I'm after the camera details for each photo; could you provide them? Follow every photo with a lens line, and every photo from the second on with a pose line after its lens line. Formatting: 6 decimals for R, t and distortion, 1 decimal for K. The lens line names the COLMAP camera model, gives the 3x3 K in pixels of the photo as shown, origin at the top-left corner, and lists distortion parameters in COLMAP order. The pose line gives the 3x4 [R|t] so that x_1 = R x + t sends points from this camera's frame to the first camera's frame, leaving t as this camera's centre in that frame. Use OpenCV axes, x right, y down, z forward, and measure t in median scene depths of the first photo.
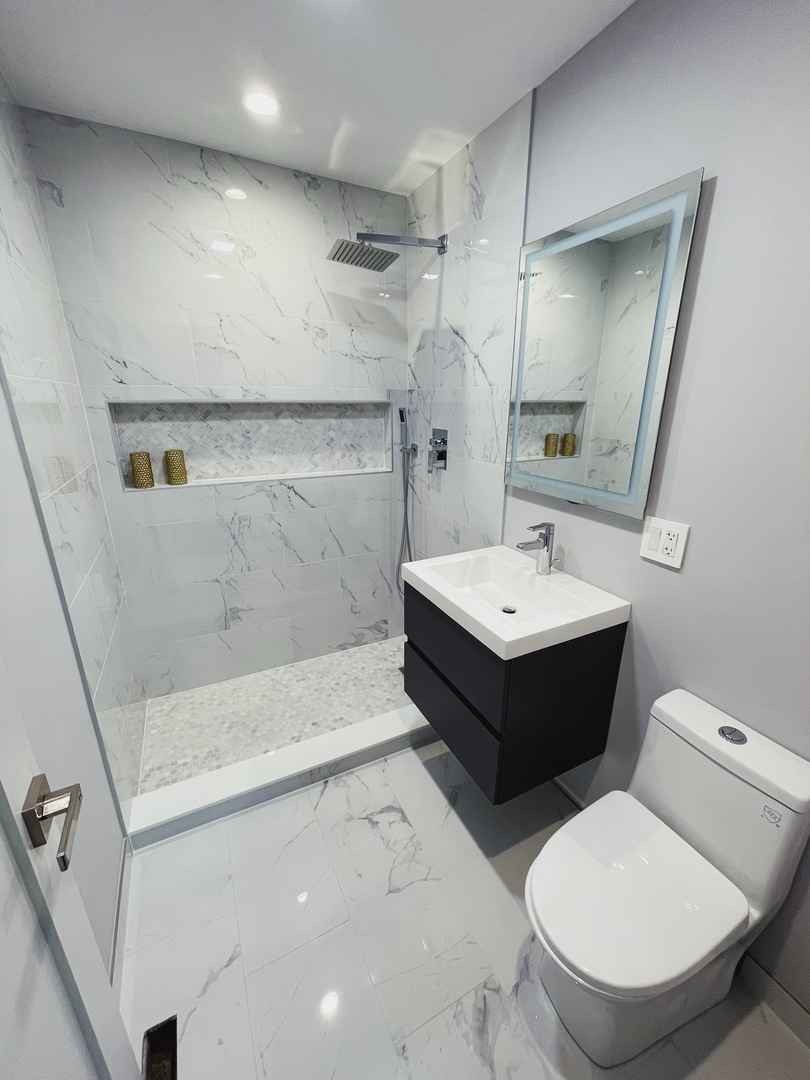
lens RADIAL K [[437.5, 0, 410.7], [0, 437.5, 539.9], [0, 0, 1]] dist [0.000416, -0.000974]
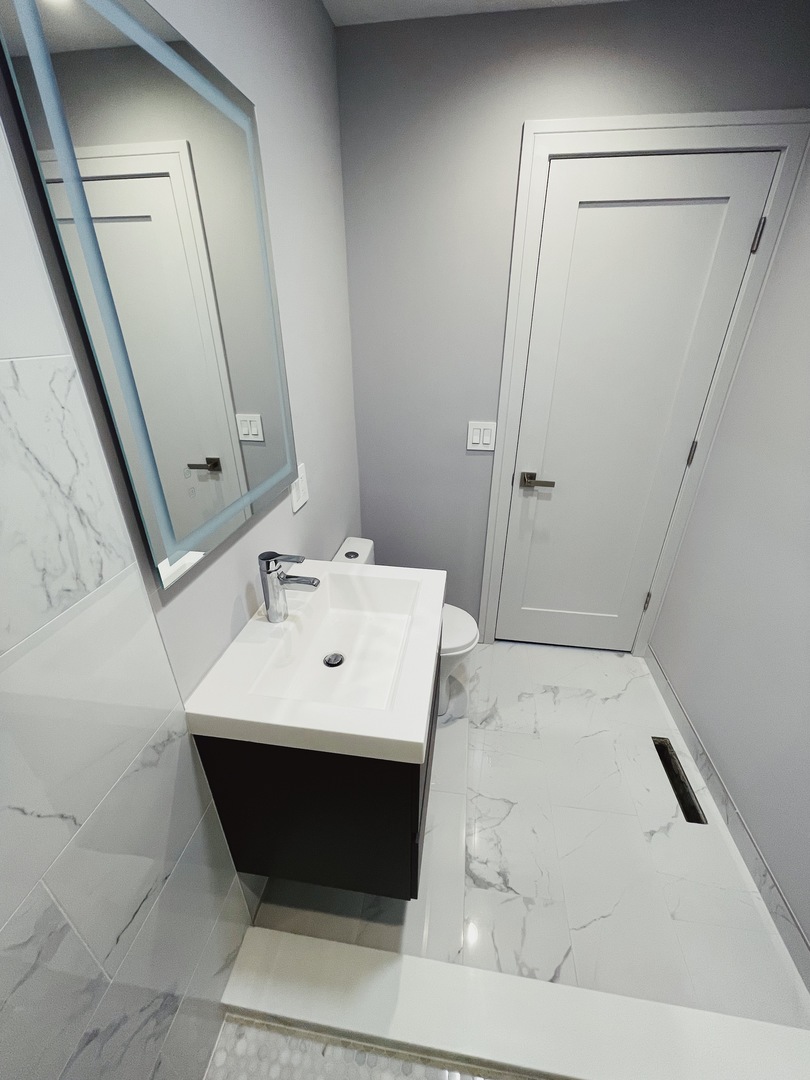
lens RADIAL K [[437.5, 0, 404.9], [0, 437.5, 543.6], [0, 0, 1]] dist [0.000416, -0.000974]
pose [[-0.813022, -0.259052, 0.521428, -0.151666], [0.180392, 0.739422, 0.648625, -0.318079], [-0.553583, 0.621407, -0.554436, 0.860736]]
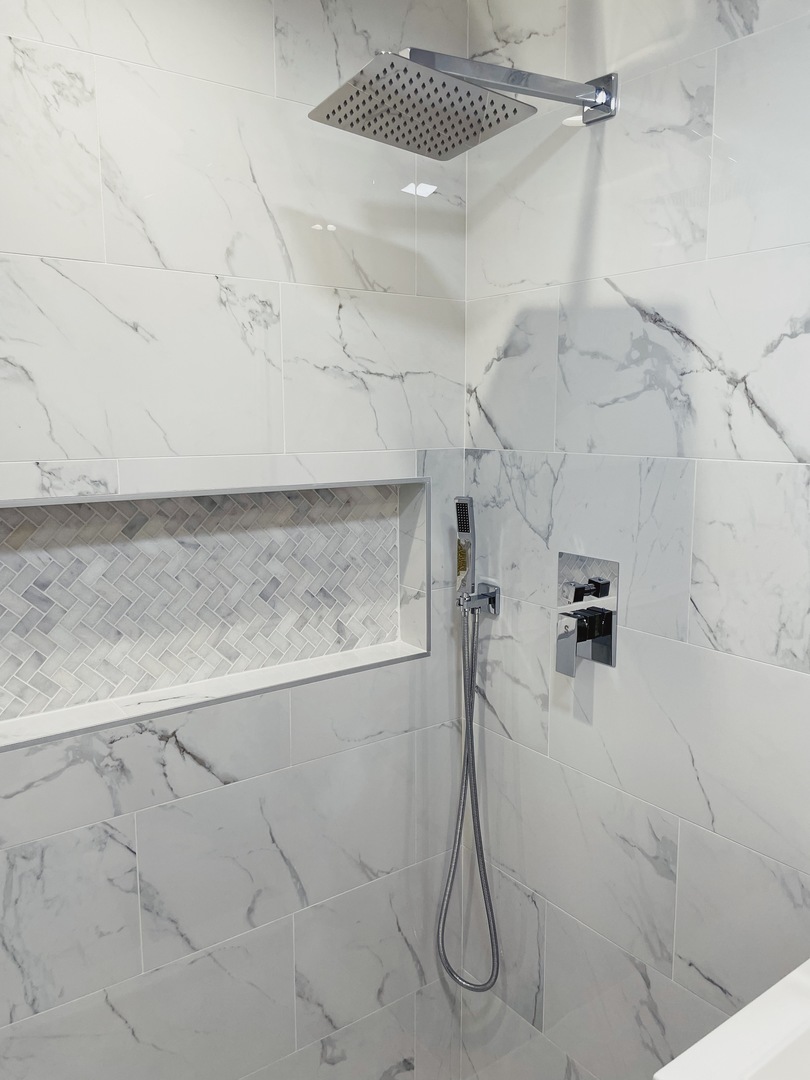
lens RADIAL K [[819.4, 0, 401.6], [0, 819.4, 533.2], [0, 0, 1]] dist [0.086916, -0.106299]
pose [[0.986986, -0.030660, 0.157853, -0.198094], [0.056094, 0.985637, -0.159289, -0.167293], [-0.150702, 0.166071, 0.974530, 0.326962]]
